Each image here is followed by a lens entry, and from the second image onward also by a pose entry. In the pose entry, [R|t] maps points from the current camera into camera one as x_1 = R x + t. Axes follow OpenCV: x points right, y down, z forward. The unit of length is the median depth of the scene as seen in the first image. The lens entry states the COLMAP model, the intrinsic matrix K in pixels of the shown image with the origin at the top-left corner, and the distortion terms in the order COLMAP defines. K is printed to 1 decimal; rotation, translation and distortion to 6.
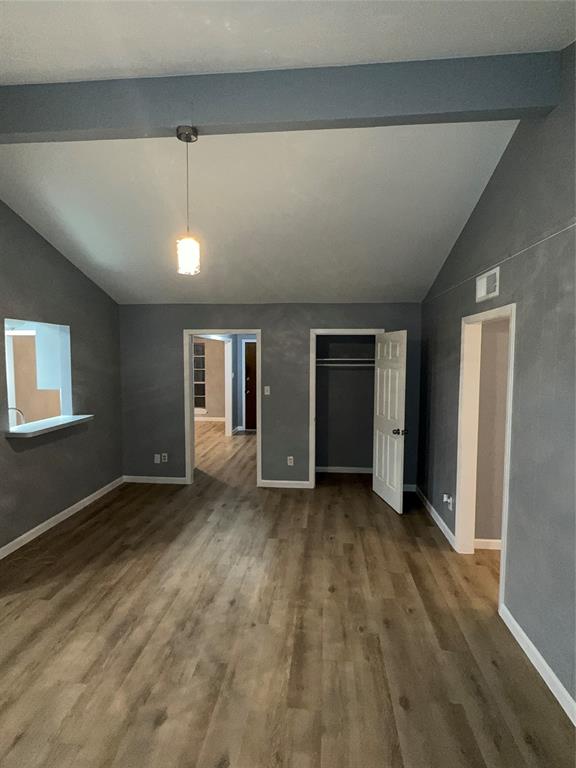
lens RADIAL K [[390.9, 0, 283.9], [0, 390.9, 380.2], [0, 0, 1]] dist [0.004625, -0.002272]
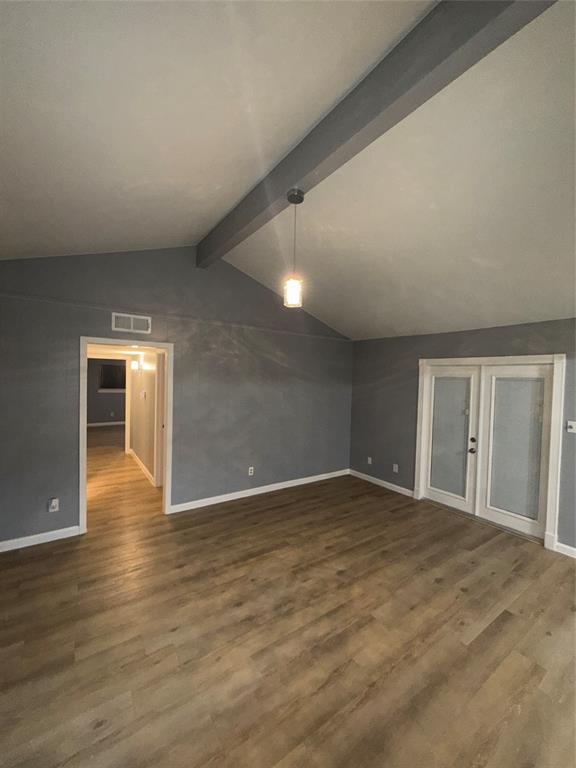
lens RADIAL K [[304.4, 0, 287.1], [0, 304.4, 388.6], [0, 0, 1]] dist [-0.001117, 0.000300]
pose [[-0.645968, -0.051142, 0.761649, -0.906533], [0.015049, 0.996706, 0.079688, -0.087221], [-0.763216, 0.062938, -0.643071, 1.554154]]
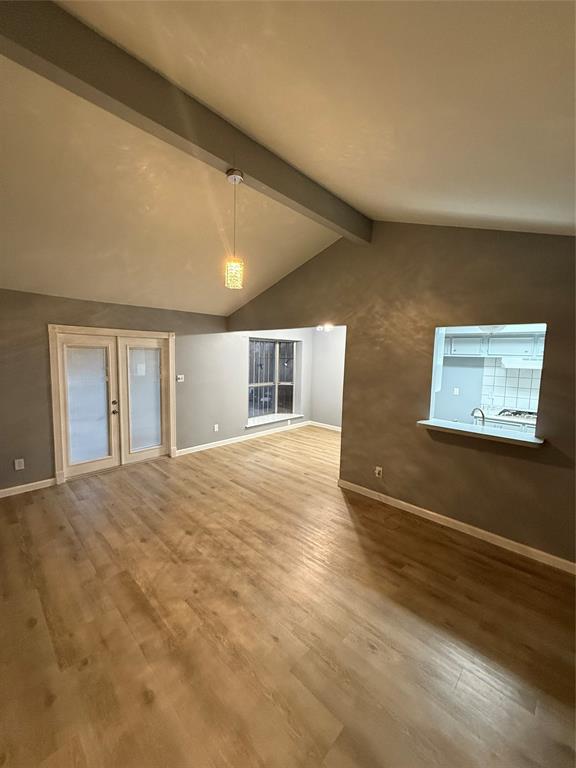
lens RADIAL K [[304.4, 0, 289.8], [0, 304.4, 385.6], [0, 0, 1]] dist [-0.001117, 0.000300]
pose [[-0.606893, 0.060567, -0.792472, 0.423032], [-0.077441, 0.987841, 0.134804, -0.100636], [0.791002, 0.143181, -0.594824, 1.683649]]
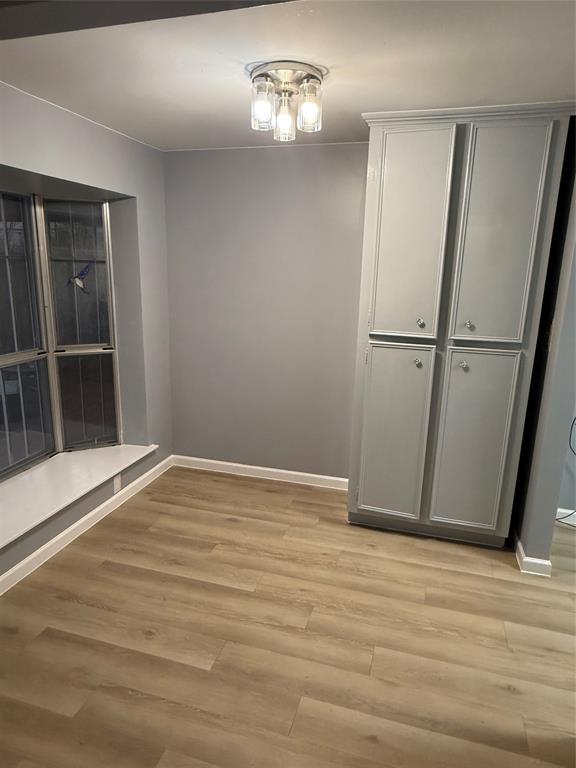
lens RADIAL K [[491.4, 0, 274.2], [0, 491.4, 386.2], [0, 0, 1]] dist [-0.002777, -0.000161]
pose [[-0.200049, 0.225121, -0.953573, -0.671292], [-0.081890, 0.965999, 0.245234, -0.002792], [0.976358, 0.127147, -0.174812, 0.651914]]
